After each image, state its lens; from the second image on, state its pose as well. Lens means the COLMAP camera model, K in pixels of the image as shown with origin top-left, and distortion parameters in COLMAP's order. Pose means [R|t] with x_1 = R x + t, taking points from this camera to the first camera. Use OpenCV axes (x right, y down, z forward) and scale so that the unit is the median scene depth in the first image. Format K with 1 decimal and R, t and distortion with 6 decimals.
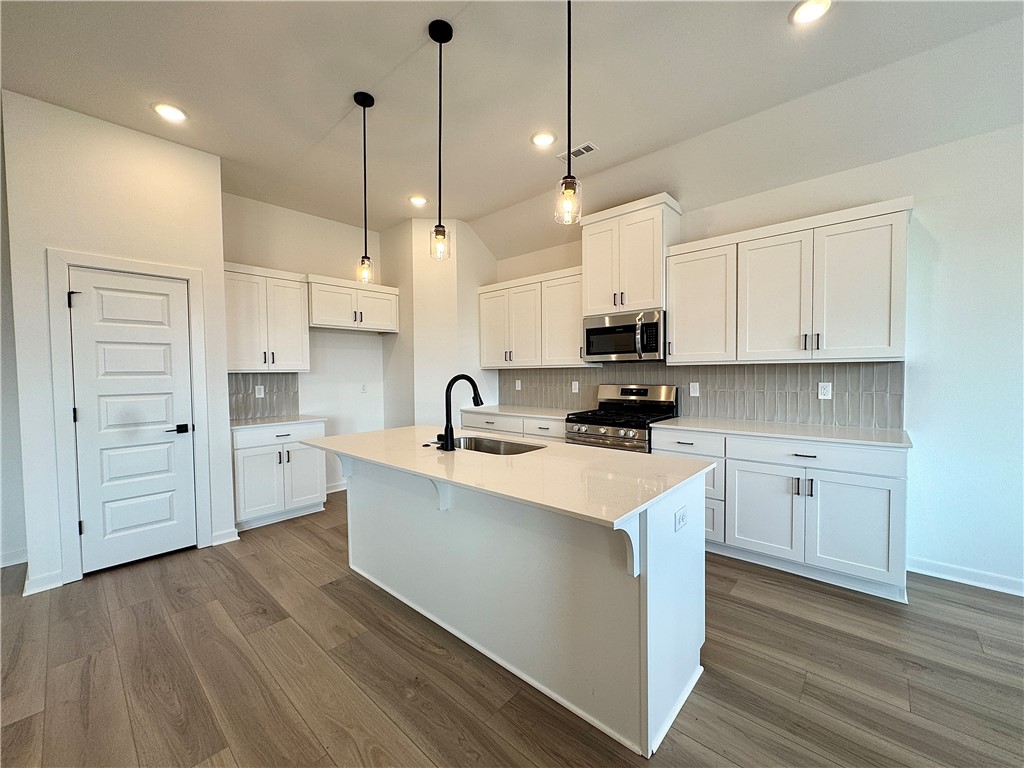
lens RADIAL K [[409.5, 0, 511.2], [0, 409.5, 385.5], [0, 0, 1]] dist [-0.005967, 0.000353]
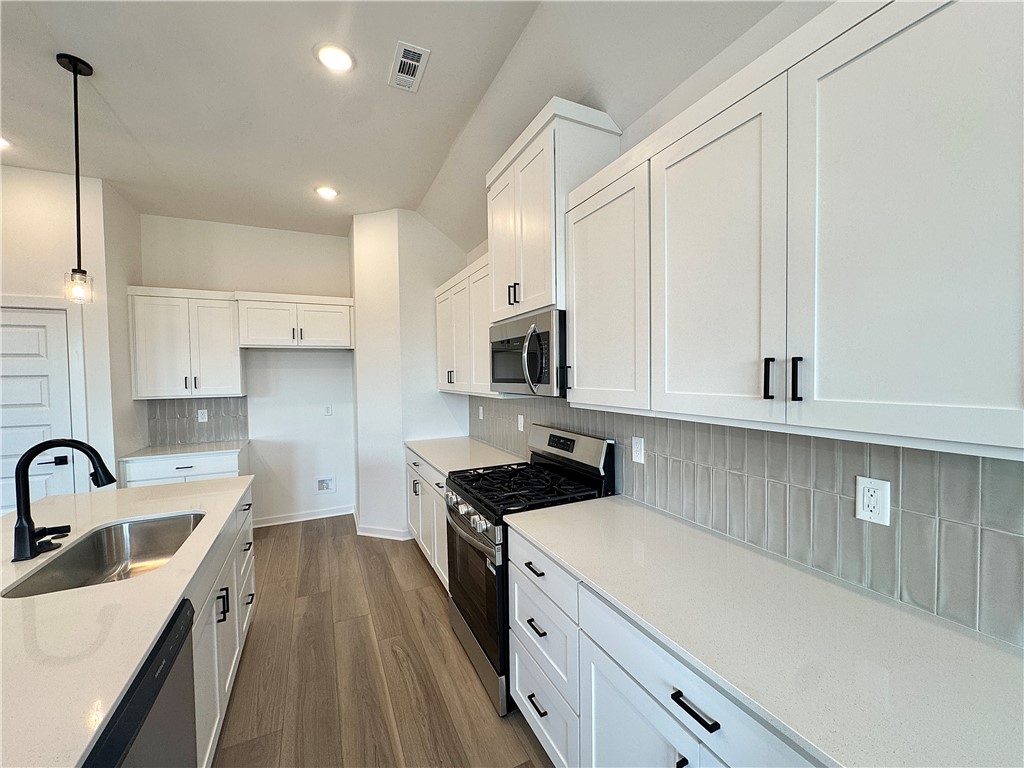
lens RADIAL K [[409.5, 0, 510.5], [0, 409.5, 385.5], [0, 0, 1]] dist [-0.005967, 0.000353]
pose [[0.925597, 0.009098, -0.378401, 0.529614], [-0.008322, 0.999959, 0.003684, -0.082049], [0.378419, -0.000261, 0.925634, 0.461257]]
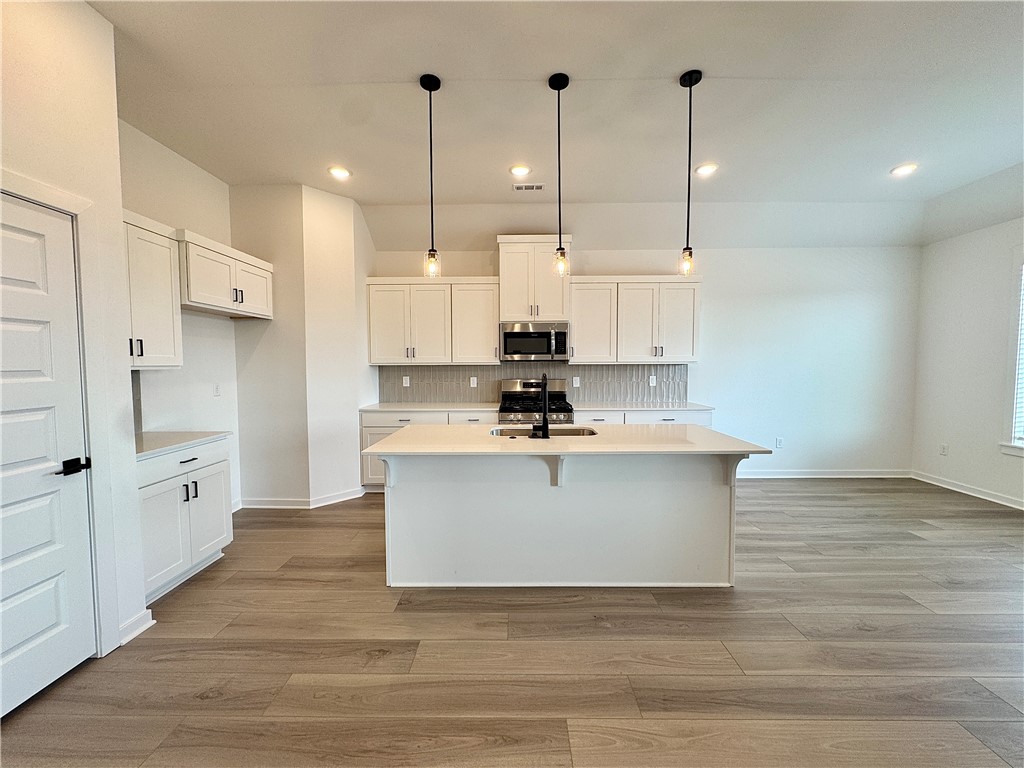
lens RADIAL K [[409.5, 0, 512.6], [0, 409.5, 385.2], [0, 0, 1]] dist [-0.005967, 0.000353]
pose [[0.748303, -0.026872, 0.662813, -0.661124], [0.017194, 0.999629, 0.021115, -0.012549], [-0.663134, -0.004404, 0.748488, 0.123957]]
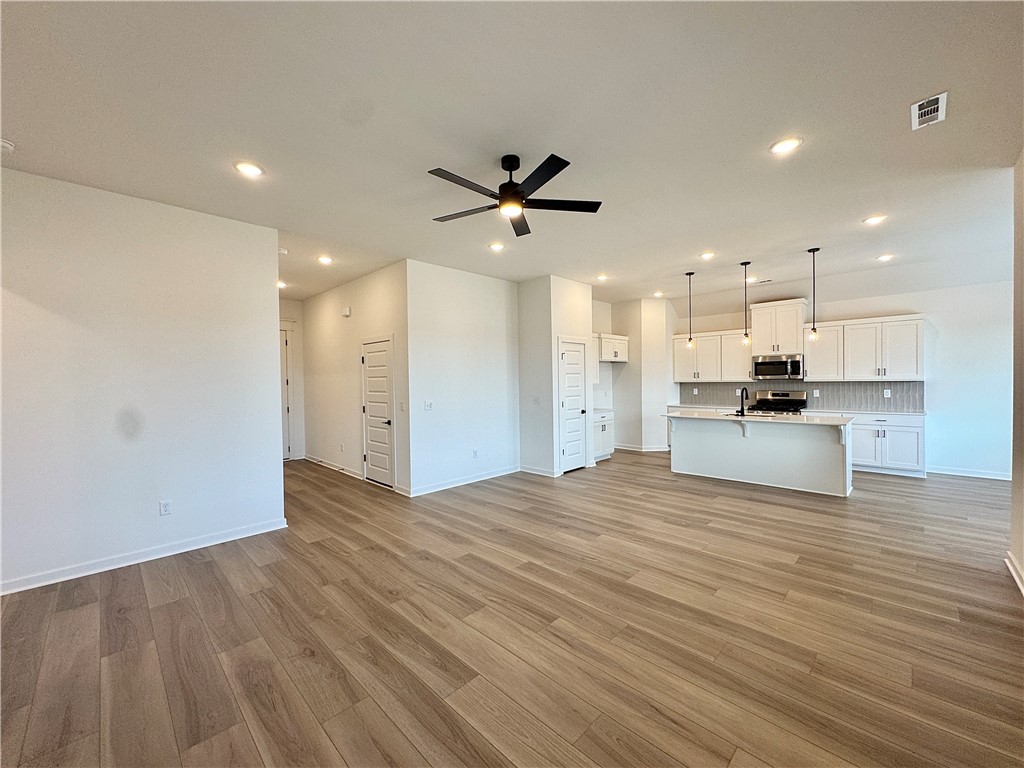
lens RADIAL K [[409.5, 0, 509.3], [0, 409.5, 386.0], [0, 0, 1]] dist [-0.005967, 0.000353]
pose [[0.998872, -0.004018, -0.047311, -1.011905], [0.003267, 0.999868, -0.015936, 0.001129], [0.047368, 0.015764, 0.998753, -1.123539]]
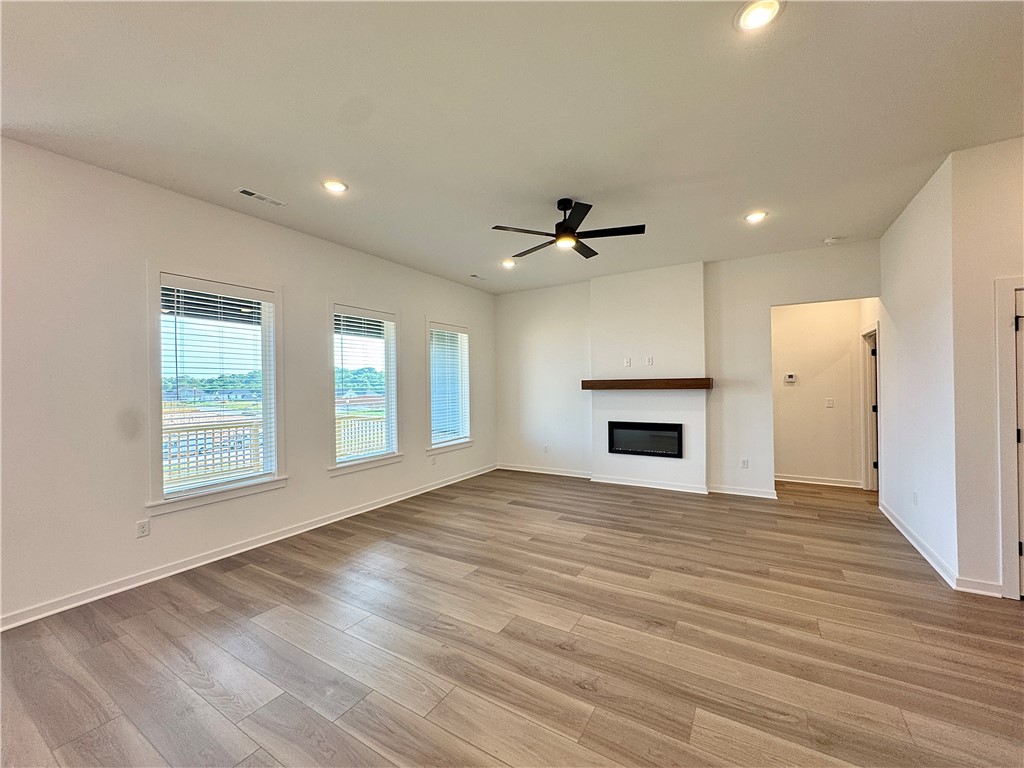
lens RADIAL K [[409.5, 0, 512.9], [0, 409.5, 384.3], [0, 0, 1]] dist [-0.005967, 0.000353]
pose [[-0.980725, 0.023281, -0.194001, -0.699038], [0.017414, 0.999340, 0.031893, -0.056132], [0.194615, 0.027900, -0.980483, 0.766798]]
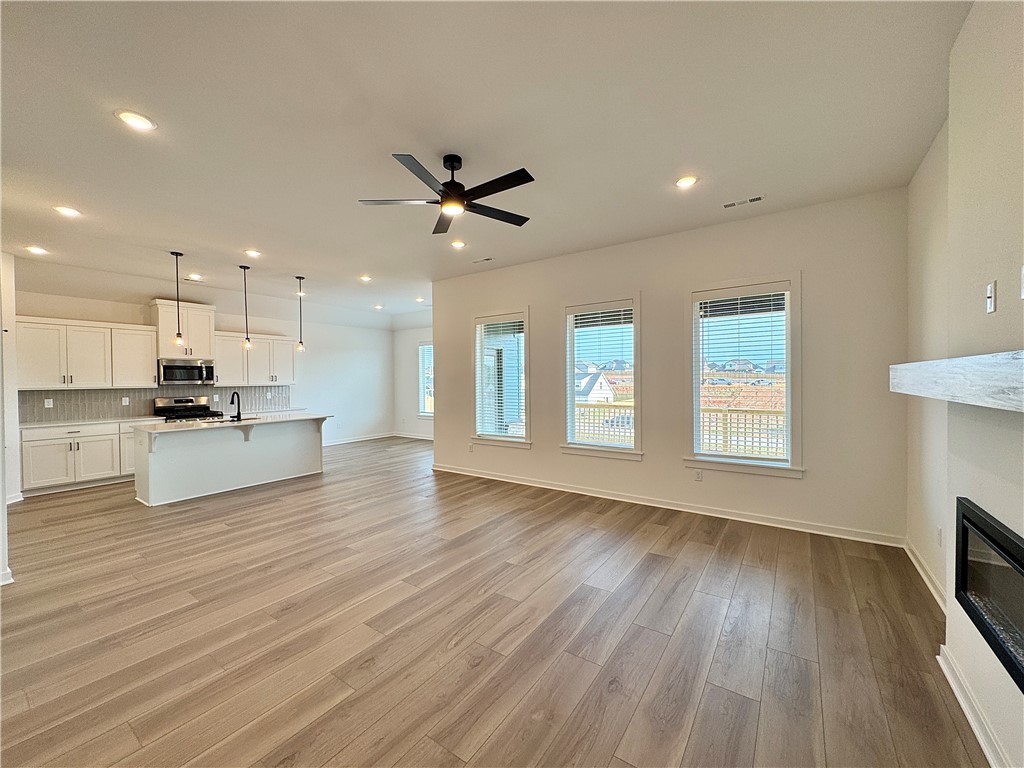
lens RADIAL K [[409.5, 0, 514.2], [0, 409.5, 383.3], [0, 0, 1]] dist [-0.005967, 0.000353]
pose [[-0.131000, -0.000197, 0.991382, -1.941444], [0.042179, 0.999093, 0.005772, -0.013750], [-0.990485, 0.042572, -0.130873, -0.257249]]
